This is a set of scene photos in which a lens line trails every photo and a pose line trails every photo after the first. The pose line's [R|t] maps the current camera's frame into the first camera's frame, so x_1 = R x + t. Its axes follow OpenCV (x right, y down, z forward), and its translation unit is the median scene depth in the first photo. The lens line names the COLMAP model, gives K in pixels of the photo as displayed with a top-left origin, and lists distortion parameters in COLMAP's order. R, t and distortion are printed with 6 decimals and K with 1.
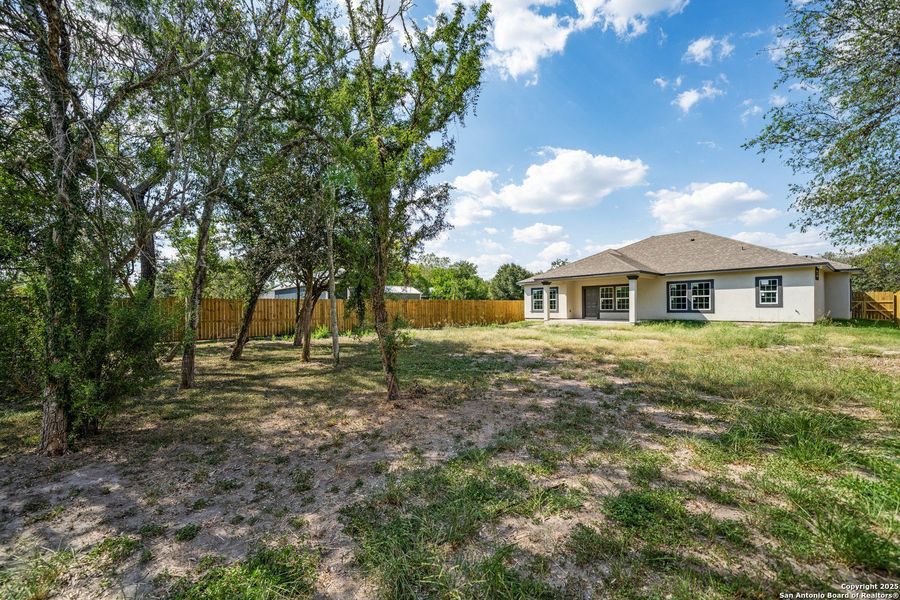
lens RADIAL K [[344.1, 0, 448.0], [0, 344.1, 292.2], [0, 0, 1]] dist [-0.001368, 0.000061]
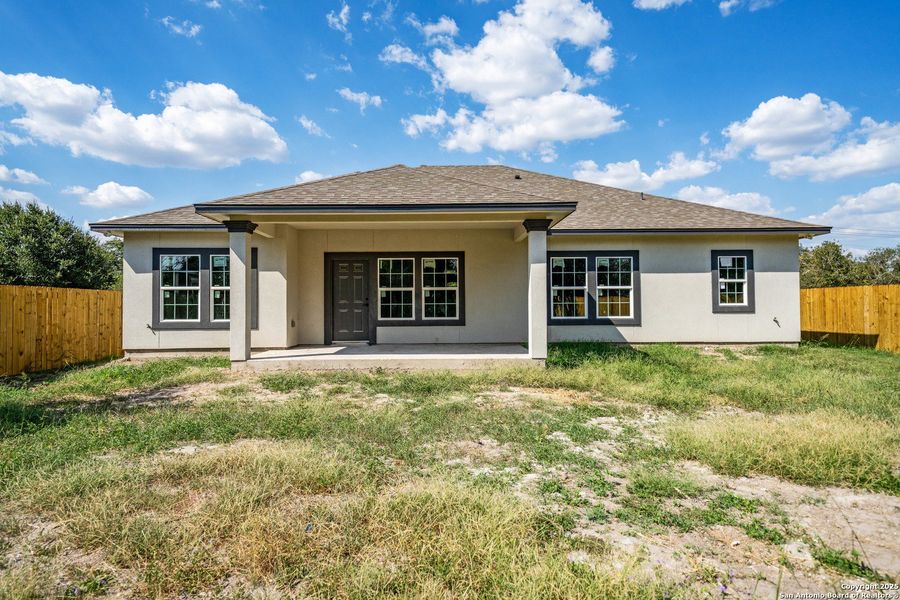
lens RADIAL K [[532.2, 0, 446.8], [0, 532.2, 296.0], [0, 0, 1]] dist [0.003702, 0.001067]
pose [[0.646331, 0.018084, 0.762843, 0.077621], [-0.033424, 0.999431, 0.004627, 0.026330], [-0.762325, -0.028488, 0.646567, 0.716739]]
